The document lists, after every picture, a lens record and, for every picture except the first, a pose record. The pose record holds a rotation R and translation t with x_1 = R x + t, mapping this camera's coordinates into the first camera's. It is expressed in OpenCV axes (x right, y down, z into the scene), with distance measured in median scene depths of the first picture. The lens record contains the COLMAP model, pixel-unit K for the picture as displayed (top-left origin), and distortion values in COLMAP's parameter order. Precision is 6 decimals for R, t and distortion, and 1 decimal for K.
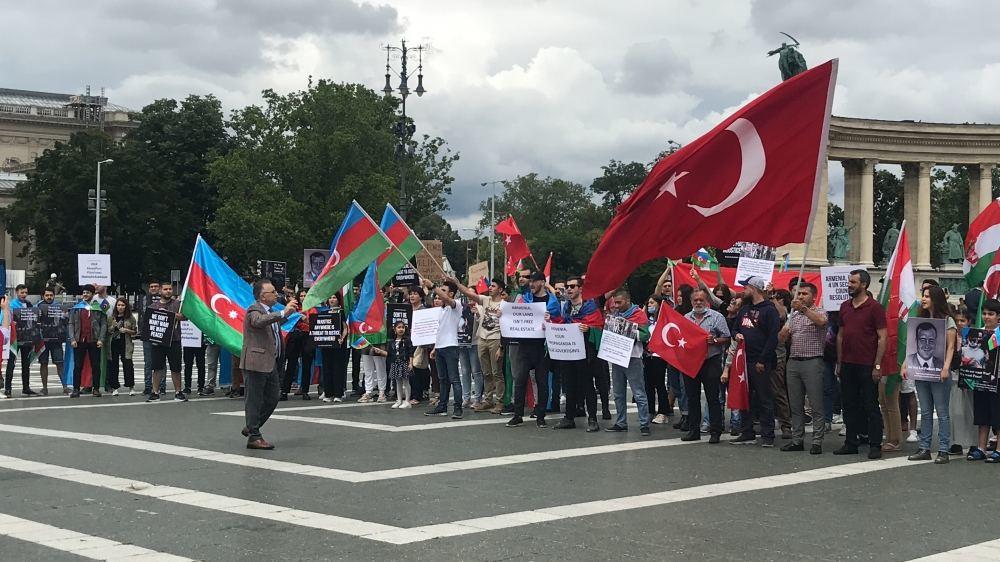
lens RADIAL K [[1465.1, 0, 500.0], [0, 1465.1, 281.0], [0, 0, 1]] dist [0.286919, -1.375589]
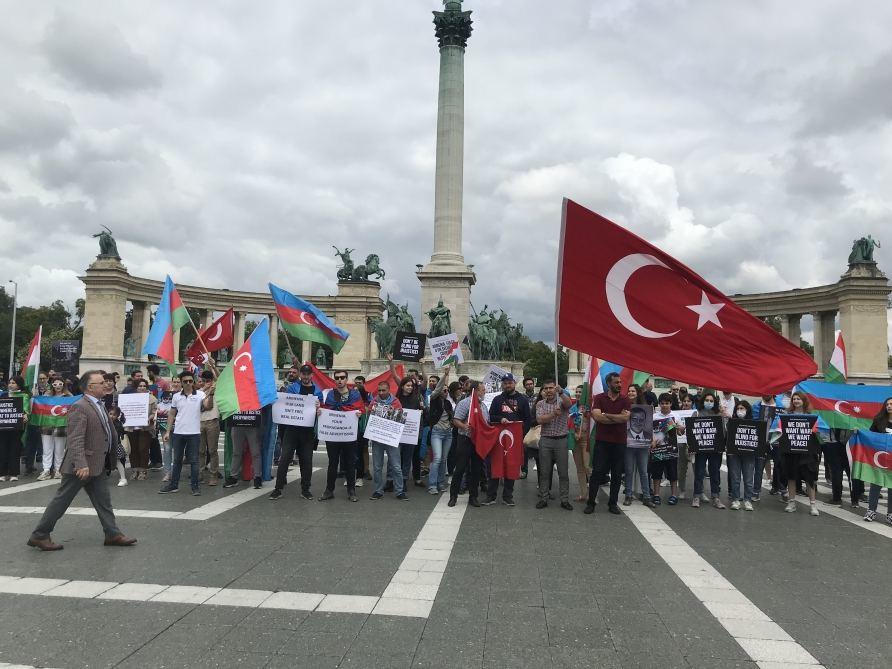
lens RADIAL K [[732.7, 0, 439.1], [0, 732.7, 332.0], [0, 0, 1]] dist [0.065552, -0.106883]
pose [[0.771234, 0.055400, 0.634137, -0.048108], [-0.023192, 0.997990, -0.058982, -0.000201], [-0.636129, 0.030782, 0.770968, 0.084417]]
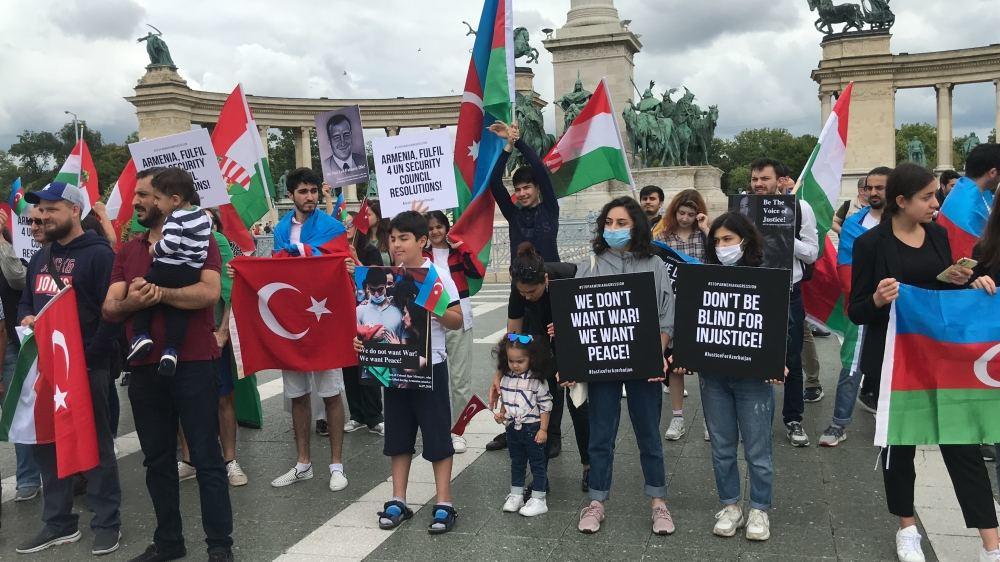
lens RADIAL K [[973.9, 0, 477.9], [0, 973.9, 279.2], [0, 0, 1]] dist [0.090313, -0.275593]
pose [[0.879517, -0.077883, 0.469450, 0.025069], [0.047108, 0.995920, 0.076969, 0.001647], [-0.473530, -0.045580, 0.879598, 0.103099]]
